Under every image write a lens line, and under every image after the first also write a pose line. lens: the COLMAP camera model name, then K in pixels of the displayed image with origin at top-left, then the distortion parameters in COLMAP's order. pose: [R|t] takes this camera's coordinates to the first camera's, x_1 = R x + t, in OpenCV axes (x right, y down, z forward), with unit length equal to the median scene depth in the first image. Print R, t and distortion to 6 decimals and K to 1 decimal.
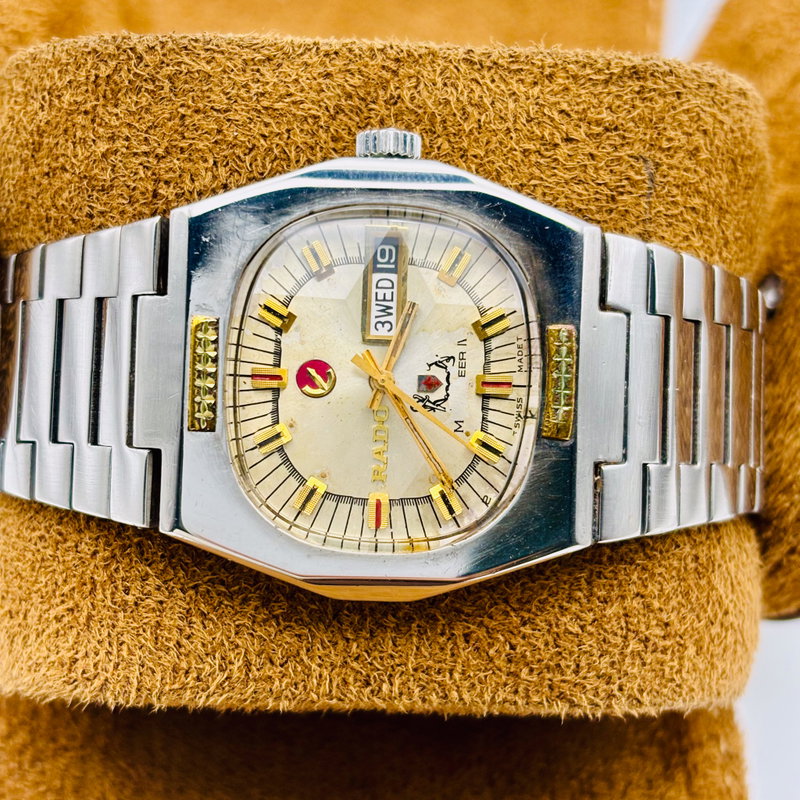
lens RADIAL K [[1602.6, 0, 400.0], [0, 1602.6, 400.0], [0, 0, 1]] dist [0.301742, -0.076941]
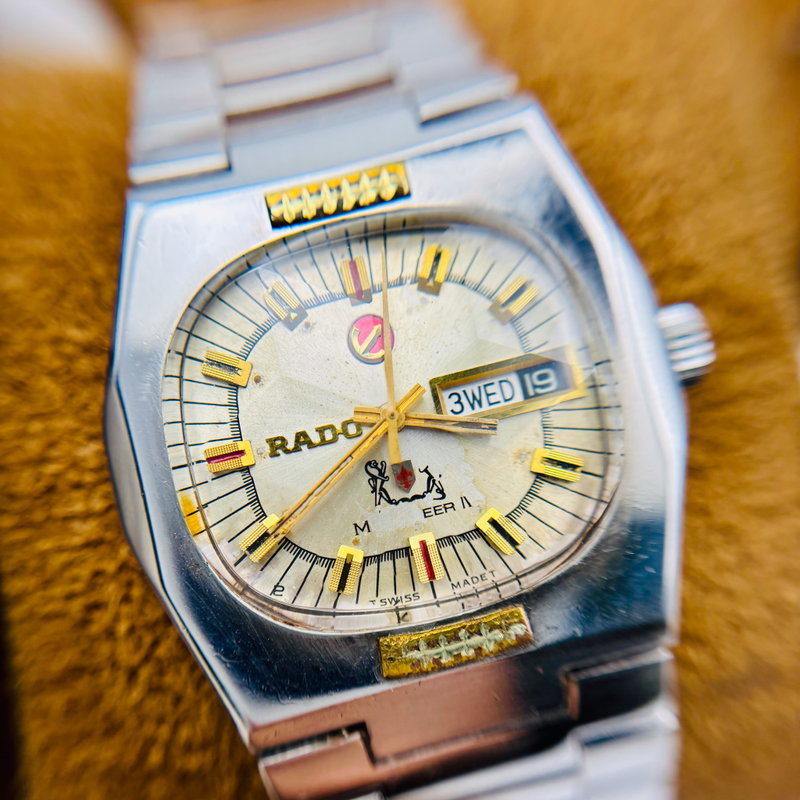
lens RADIAL K [[834.7, 0, 380.5], [0, 834.7, 430.3], [0, 0, 1]] dist [0.386314, -0.001888]
pose [[0.280236, 0.945849, -0.163821, 0.061208], [-0.959289, 0.282180, -0.011764, -0.000810], [0.035100, 0.160449, 0.986420, 0.586117]]
